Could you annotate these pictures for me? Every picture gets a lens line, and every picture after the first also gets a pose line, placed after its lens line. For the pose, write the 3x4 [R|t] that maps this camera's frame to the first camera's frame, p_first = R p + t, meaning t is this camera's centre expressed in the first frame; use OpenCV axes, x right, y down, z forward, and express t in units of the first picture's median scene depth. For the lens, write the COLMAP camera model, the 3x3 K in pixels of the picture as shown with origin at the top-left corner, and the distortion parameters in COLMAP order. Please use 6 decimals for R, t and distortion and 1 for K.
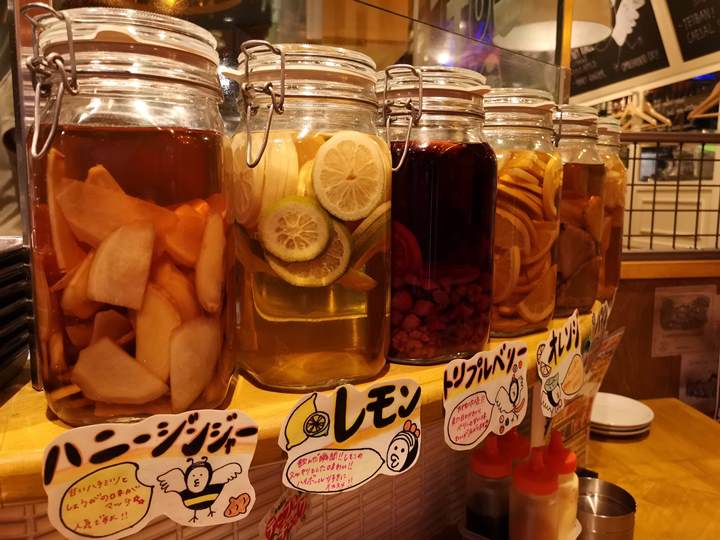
lens RADIAL K [[548.6, 0, 360.0], [0, 548.6, 270.0], [0, 0, 1]] dist [0.061042, -0.068934]
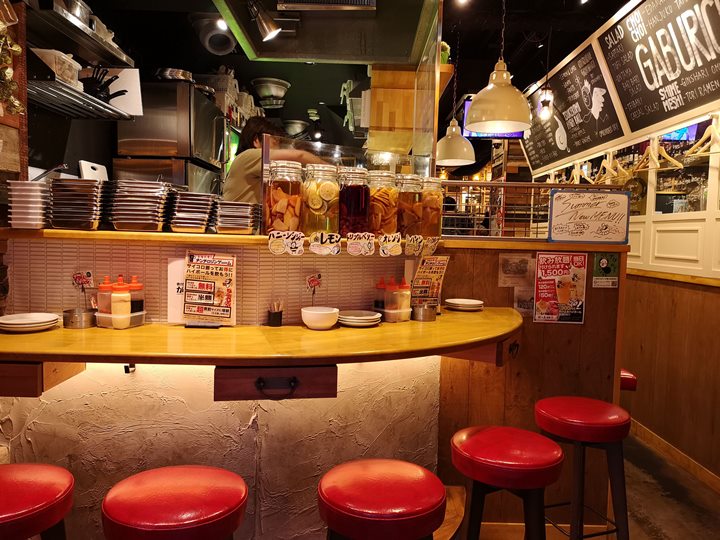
lens RADIAL K [[548.6, 0, 360.0], [0, 548.6, 270.0], [0, 0, 1]] dist [0.061042, -0.068934]
pose [[0.986524, 0.033770, -0.160091, 1.042602], [-0.046361, 0.996061, -0.075580, 0.853964], [0.156909, 0.081984, 0.984204, -3.565655]]
